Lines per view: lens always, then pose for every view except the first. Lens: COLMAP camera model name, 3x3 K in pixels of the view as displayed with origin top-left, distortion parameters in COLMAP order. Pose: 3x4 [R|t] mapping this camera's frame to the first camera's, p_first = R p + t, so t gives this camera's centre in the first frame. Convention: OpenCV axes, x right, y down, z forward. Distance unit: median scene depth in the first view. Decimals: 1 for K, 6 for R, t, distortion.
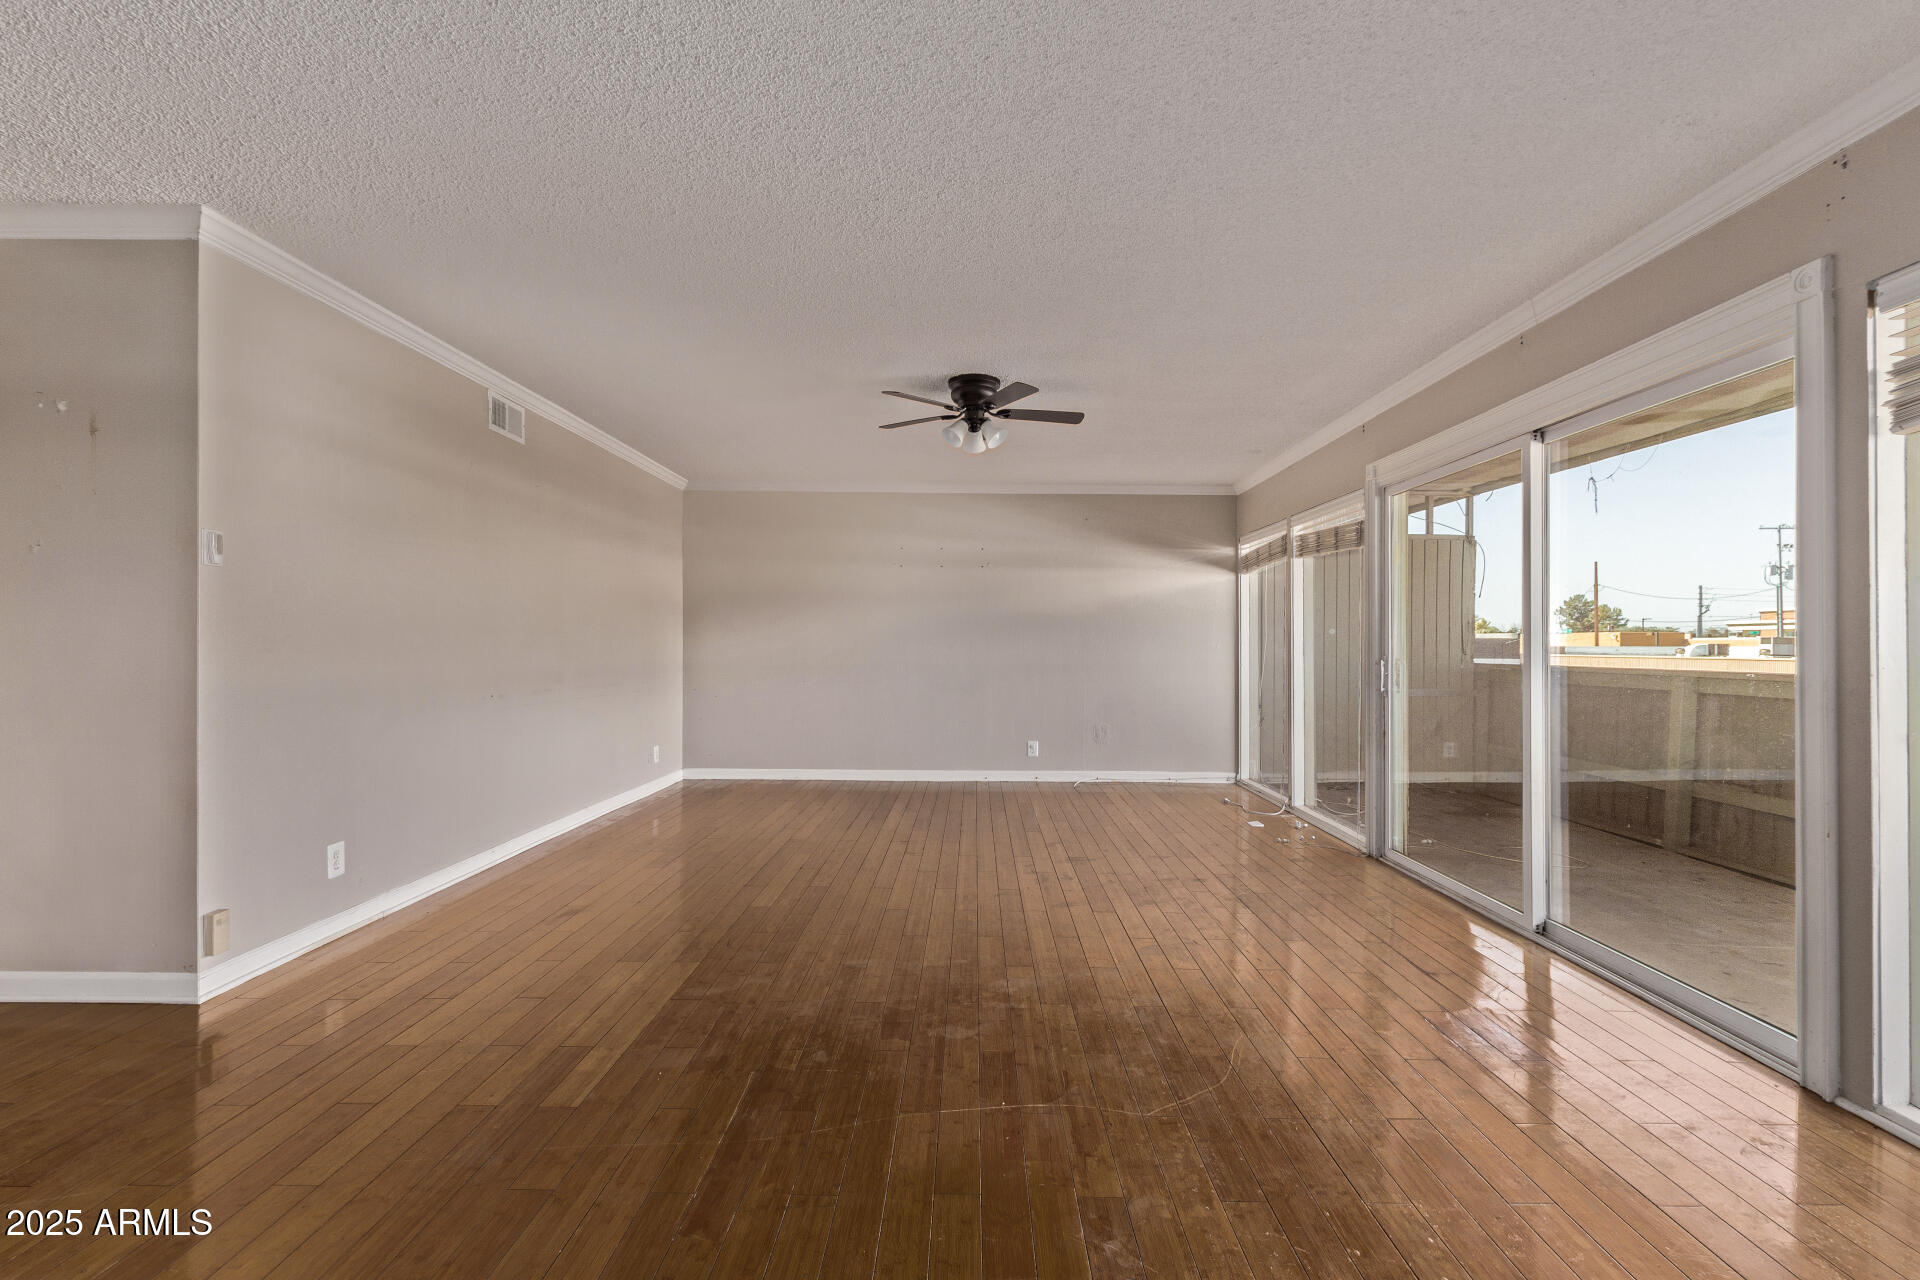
lens RADIAL K [[887.2, 0, 966.1], [0, 887.2, 640.5], [0, 0, 1]] dist [-0.000139, 0.000071]
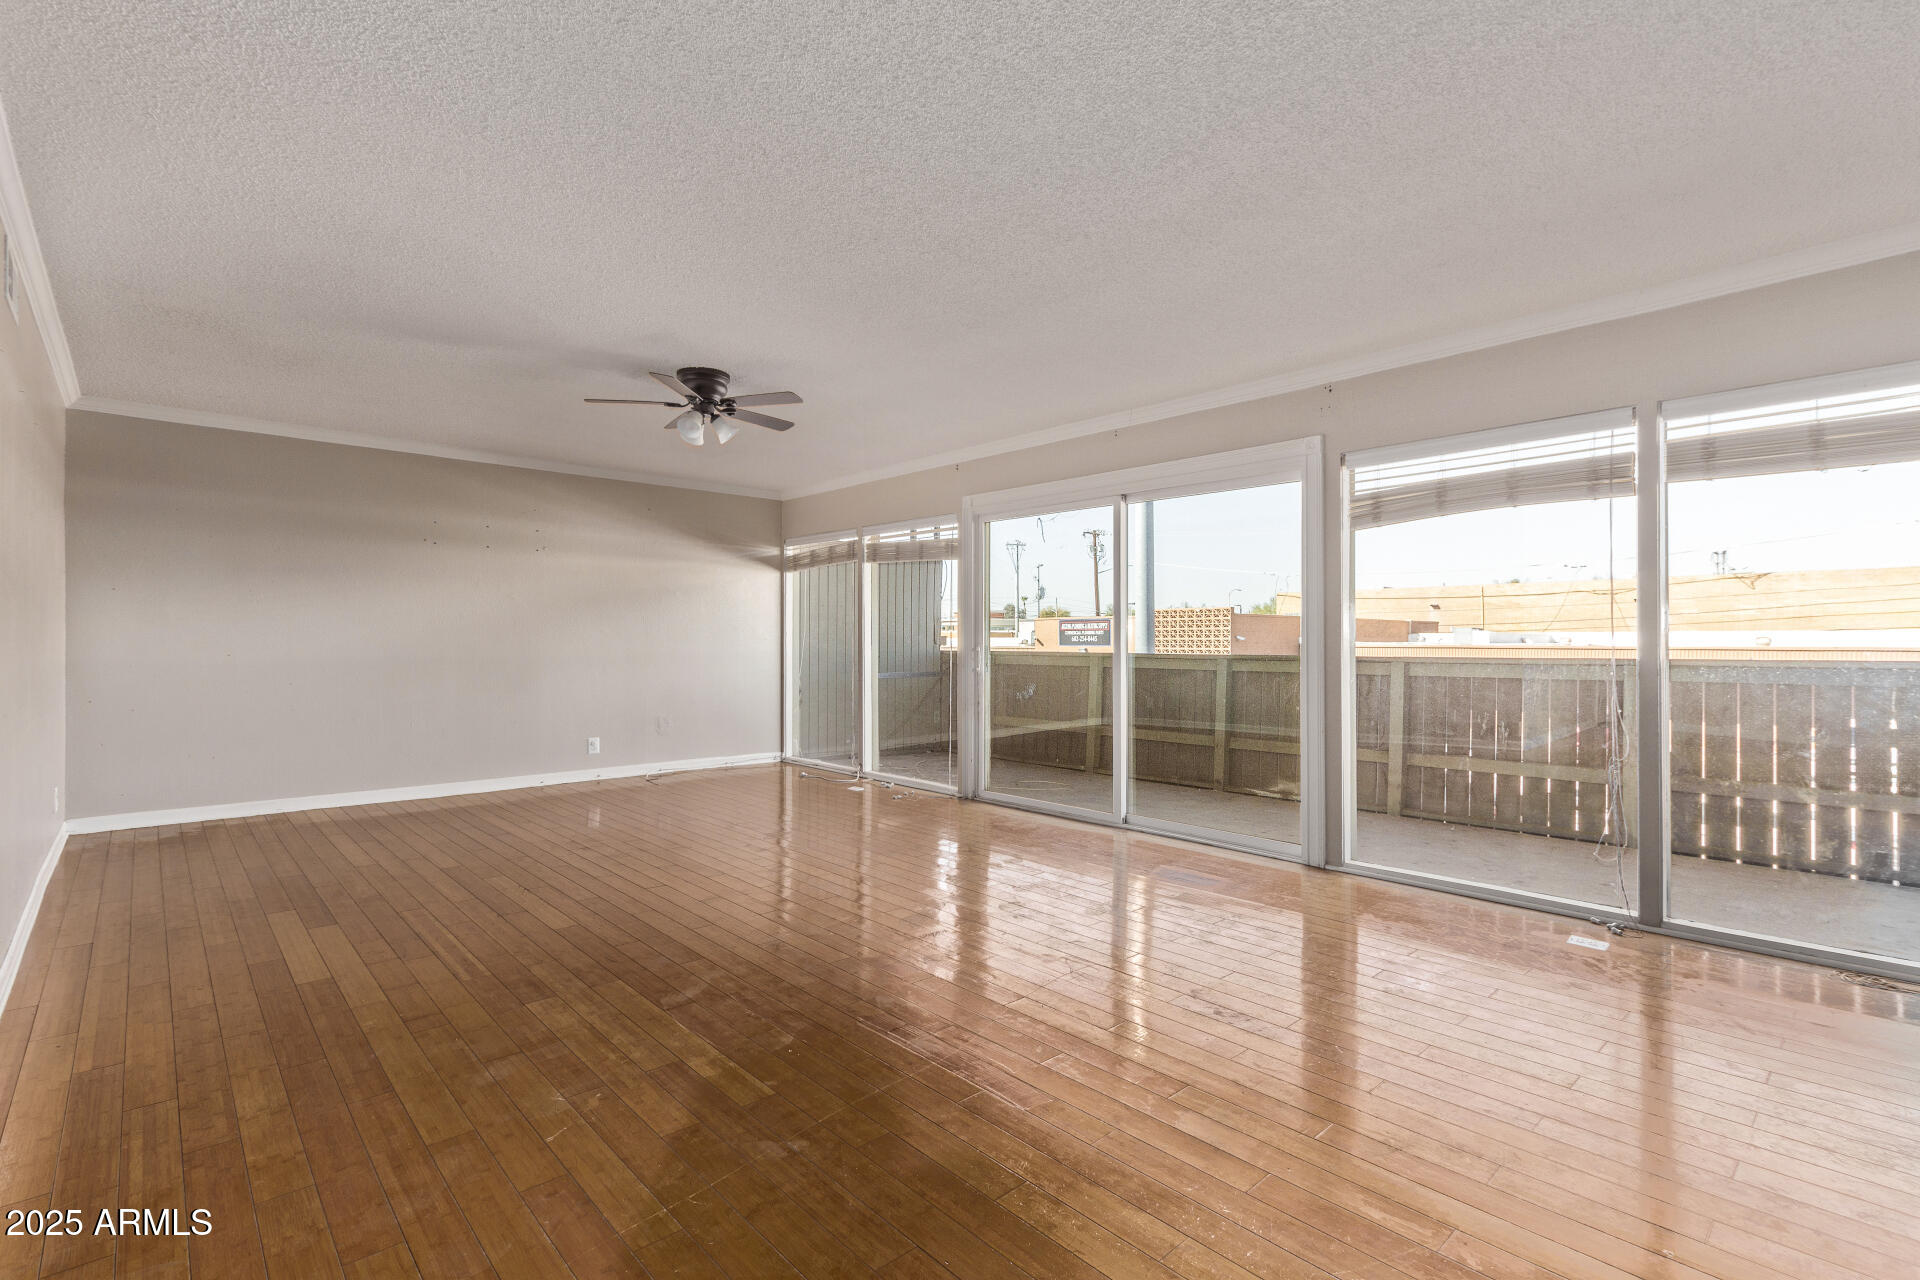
lens RADIAL K [[887.2, 0, 966.1], [0, 887.2, 640.5], [0, 0, 1]] dist [-0.000139, 0.000071]
pose [[0.727844, -0.004748, 0.685726, -0.355620], [-0.000509, 0.999972, 0.007464, 0.001972], [-0.685742, -0.005782, 0.727822, 0.045238]]
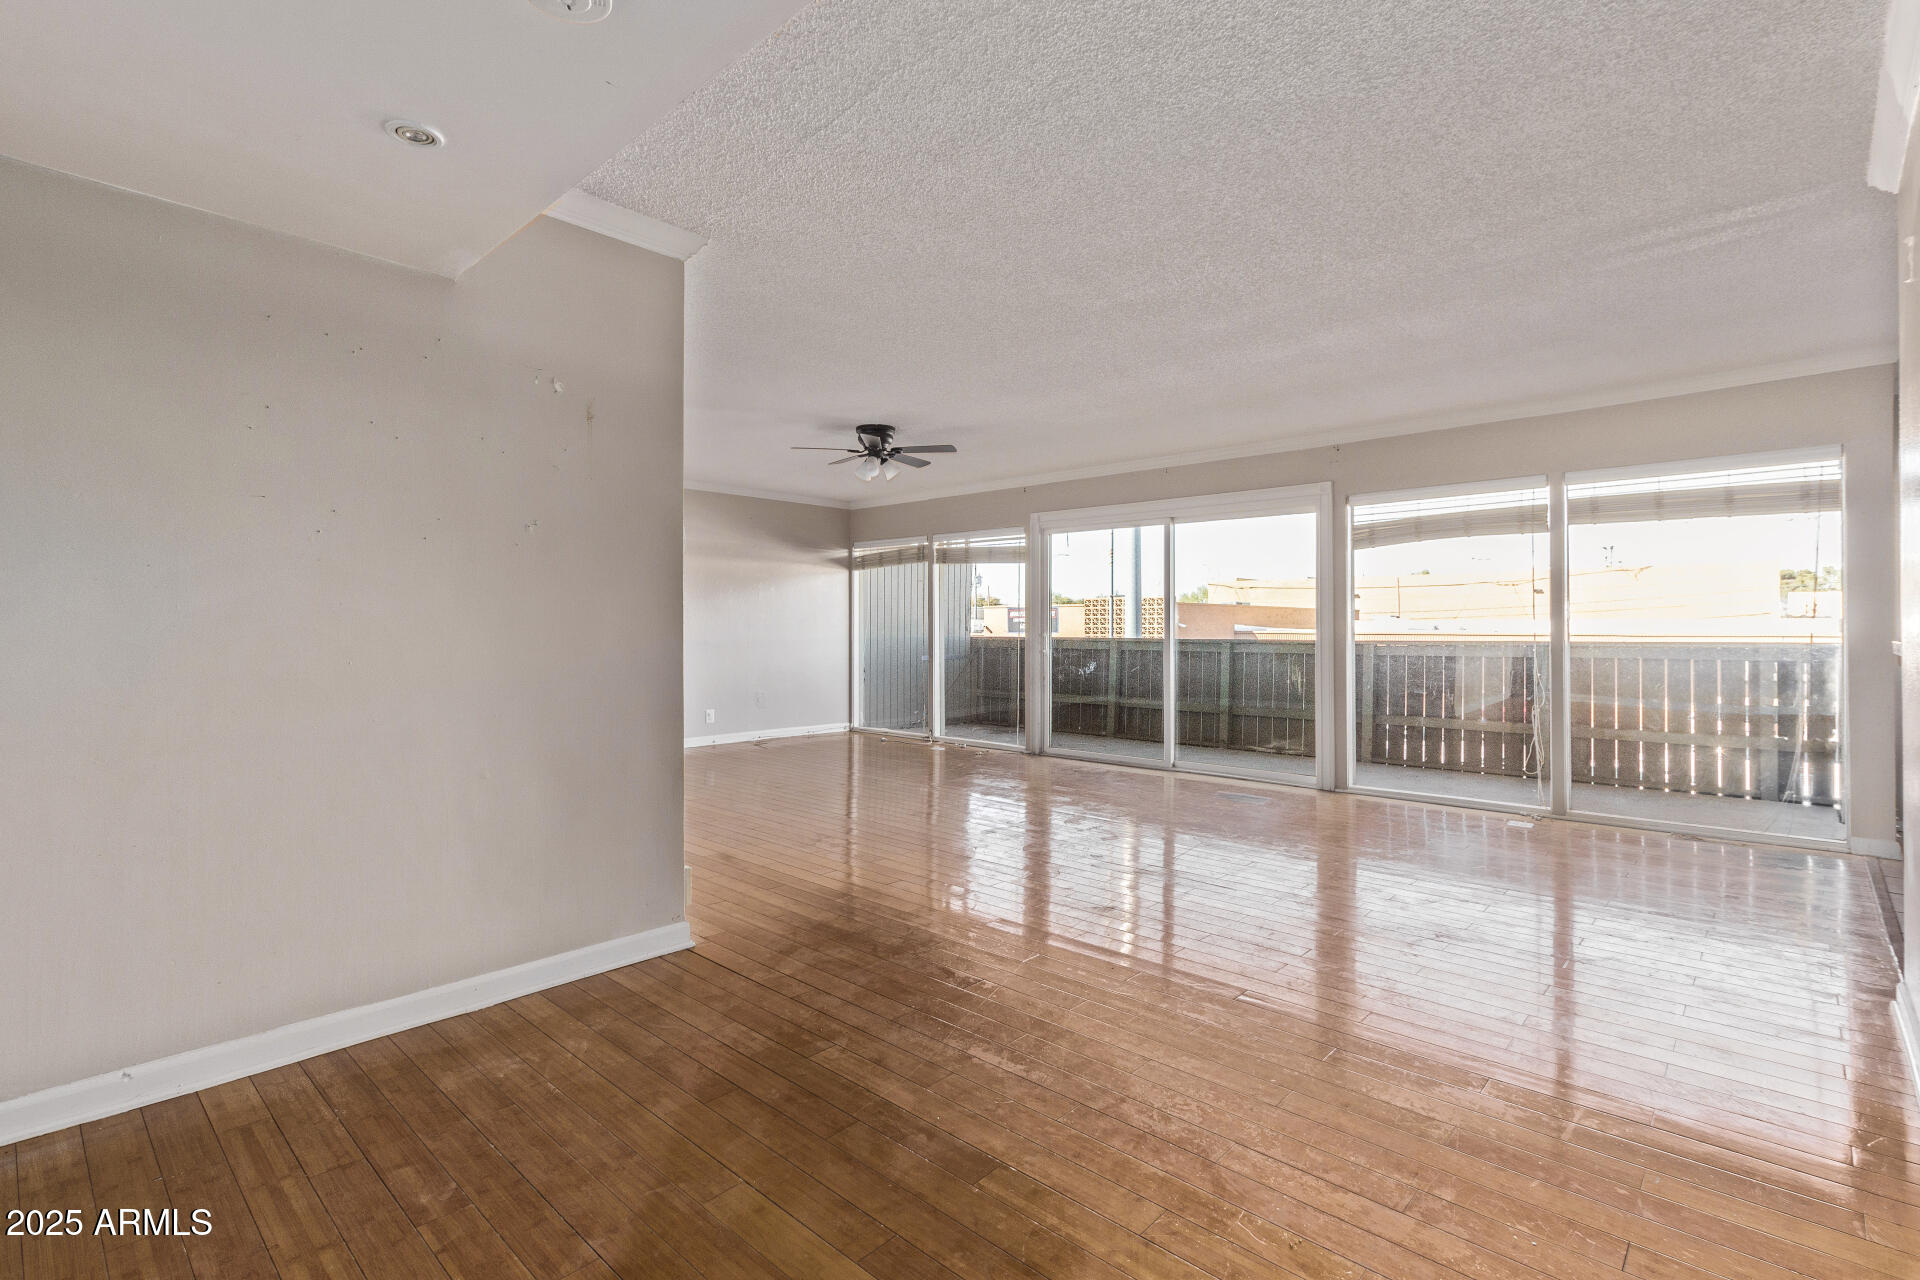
lens RADIAL K [[898.8, 0, 937.8], [0, 898.8, 623.9], [0, 0, 1]] dist [0.000855, -0.000403]
pose [[0.682862, -0.002099, 0.730545, -0.714259], [-0.000513, 0.999994, 0.003353, -0.000735], [-0.730548, -0.002664, 0.682857, -0.000213]]
